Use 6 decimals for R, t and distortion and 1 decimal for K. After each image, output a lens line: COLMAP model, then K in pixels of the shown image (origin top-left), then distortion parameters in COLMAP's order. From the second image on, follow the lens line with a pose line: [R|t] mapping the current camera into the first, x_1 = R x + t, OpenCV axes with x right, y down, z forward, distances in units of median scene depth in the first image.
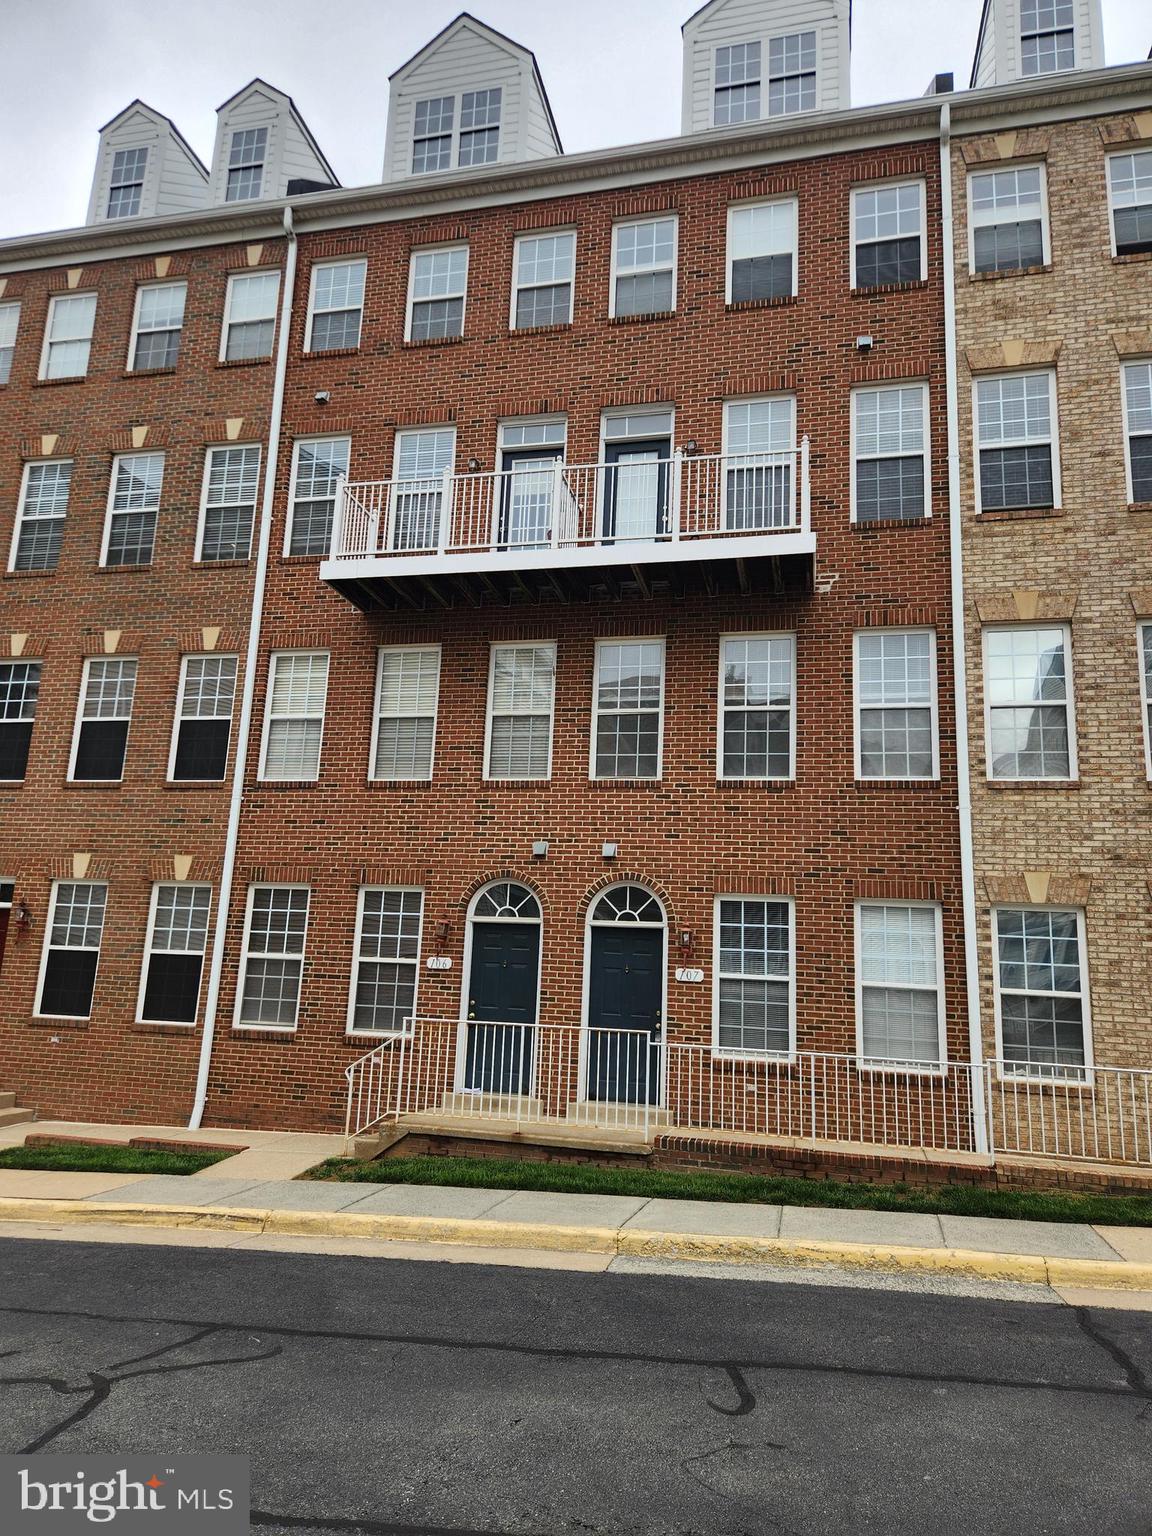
lens RADIAL K [[1019.3, 0, 556.8], [0, 1019.3, 772.6], [0, 0, 1]] dist [0.059671, -0.048344]
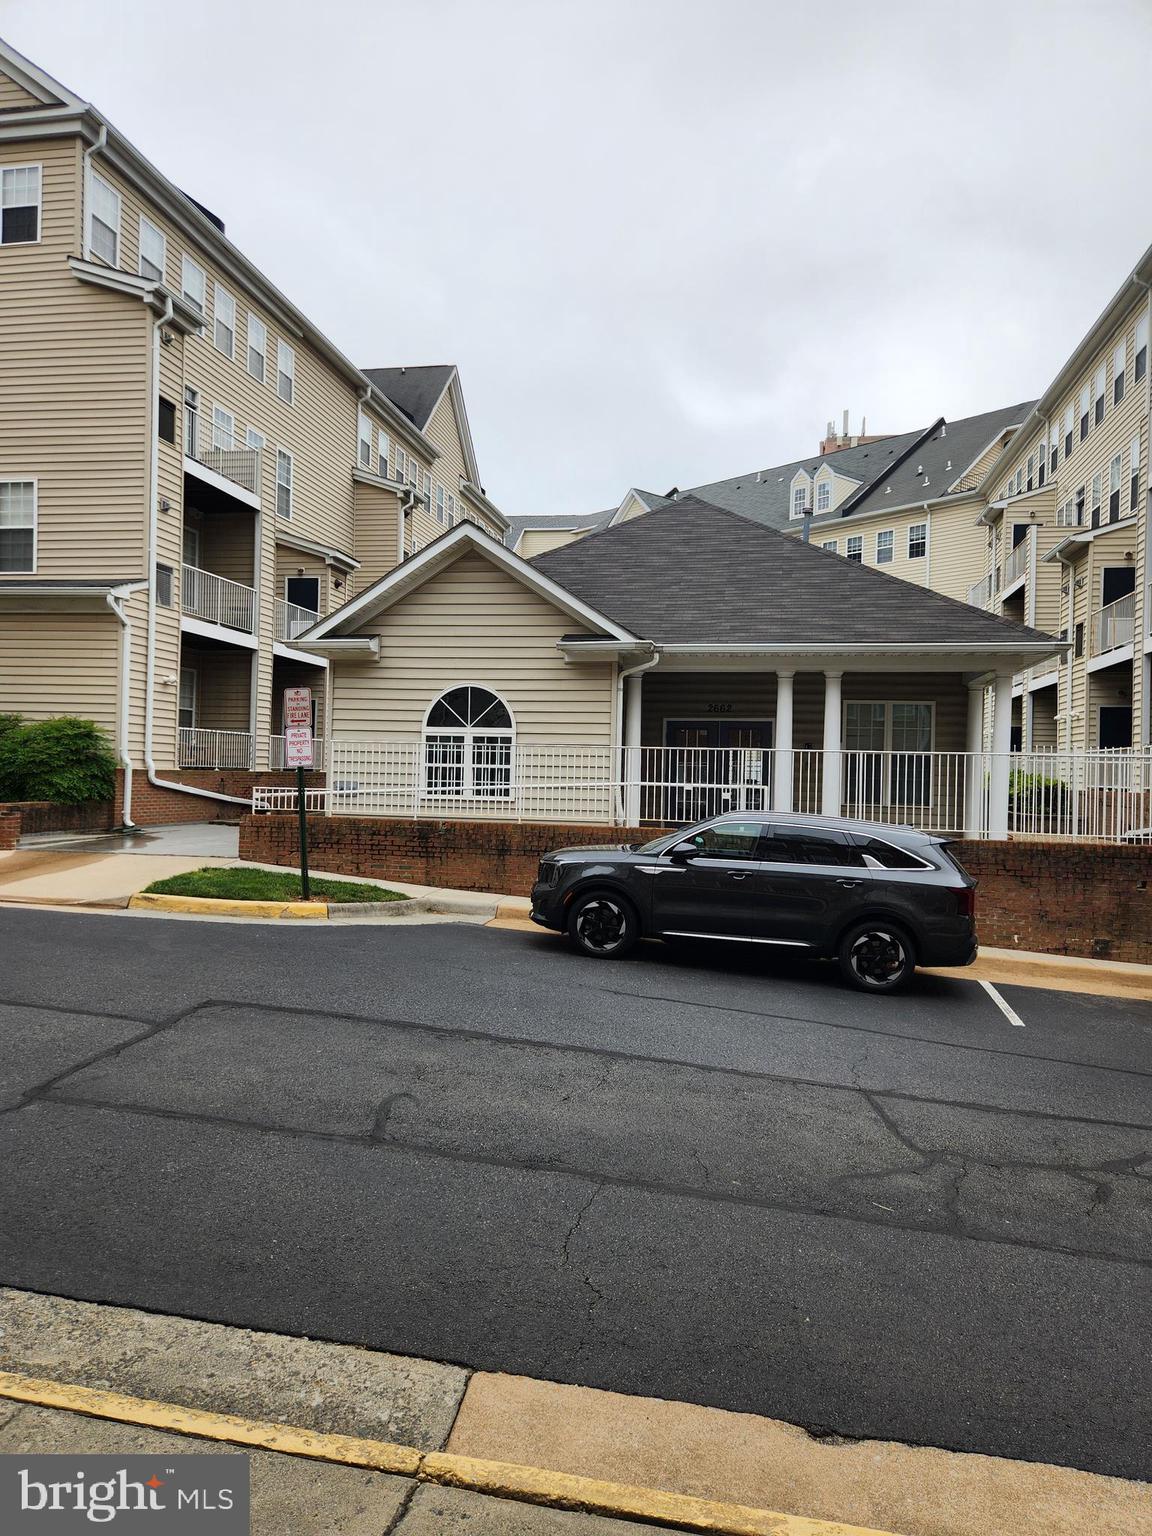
lens RADIAL K [[1019.3, 0, 556.8], [0, 1019.3, 772.6], [0, 0, 1]] dist [0.059671, -0.048344]
pose [[-0.995647, -0.068835, -0.062836, 0.078916], [-0.055004, 0.978233, -0.200086, 0.419991], [0.075241, -0.195759, -0.977761, 2.151501]]
